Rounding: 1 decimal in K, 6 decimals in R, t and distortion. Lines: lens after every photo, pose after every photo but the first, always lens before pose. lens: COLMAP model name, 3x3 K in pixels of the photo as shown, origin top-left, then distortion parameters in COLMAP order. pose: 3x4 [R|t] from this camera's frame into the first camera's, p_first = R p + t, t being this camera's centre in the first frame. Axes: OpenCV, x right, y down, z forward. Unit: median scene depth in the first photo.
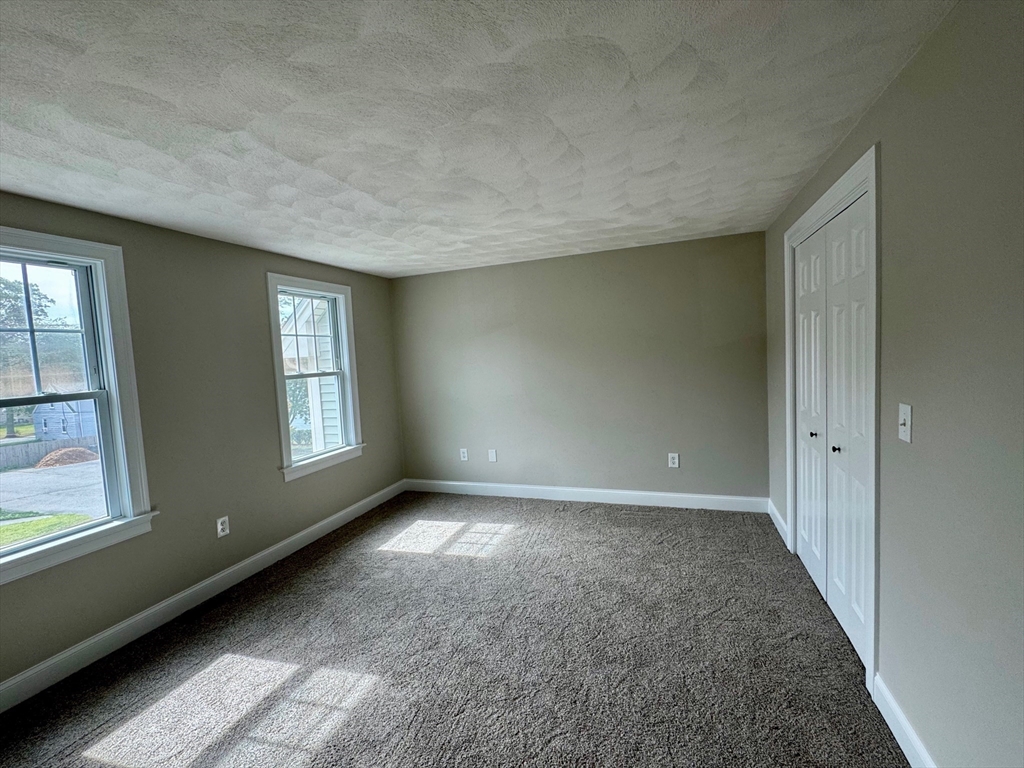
lens RADIAL K [[426.3, 0, 512.0], [0, 426.3, 384.0], [0, 0, 1]] dist [-0.004476, -0.000305]
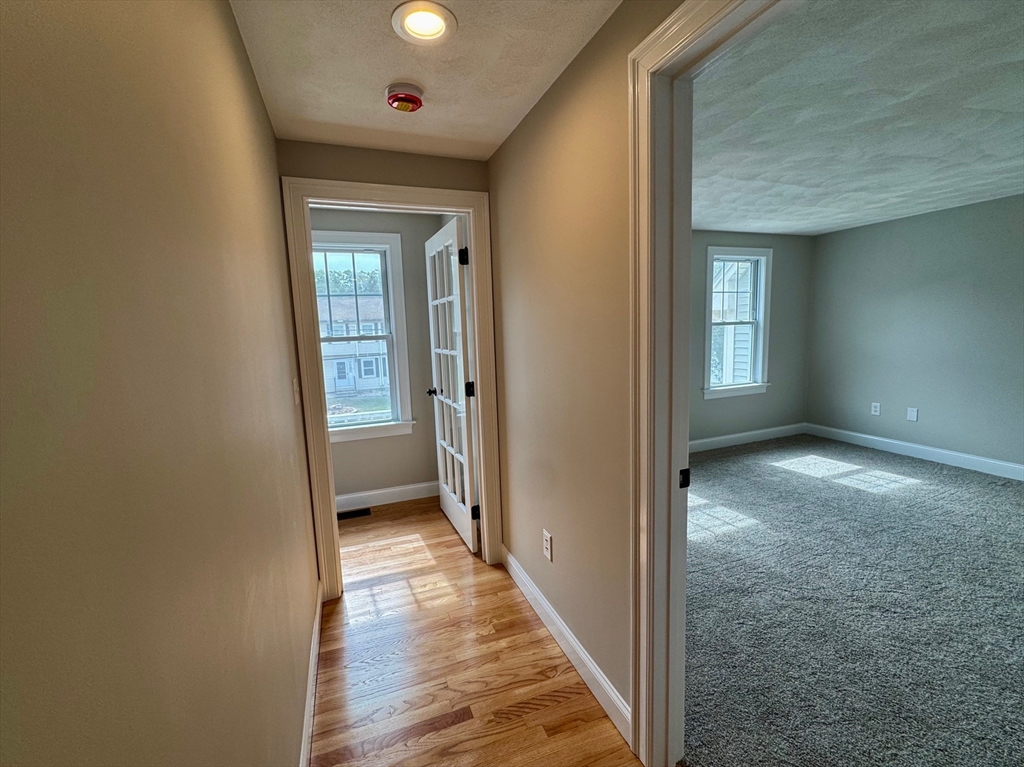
lens RADIAL K [[388.4, 0, 543.7], [0, 388.4, 369.2], [0, 0, 1]] dist [-0.001250, -0.000164]
pose [[0.641343, 0.123542, -0.757243, 0.098316], [-0.057842, 0.991928, 0.112841, 0.023941], [0.765071, -0.028569, 0.643312, -0.266801]]
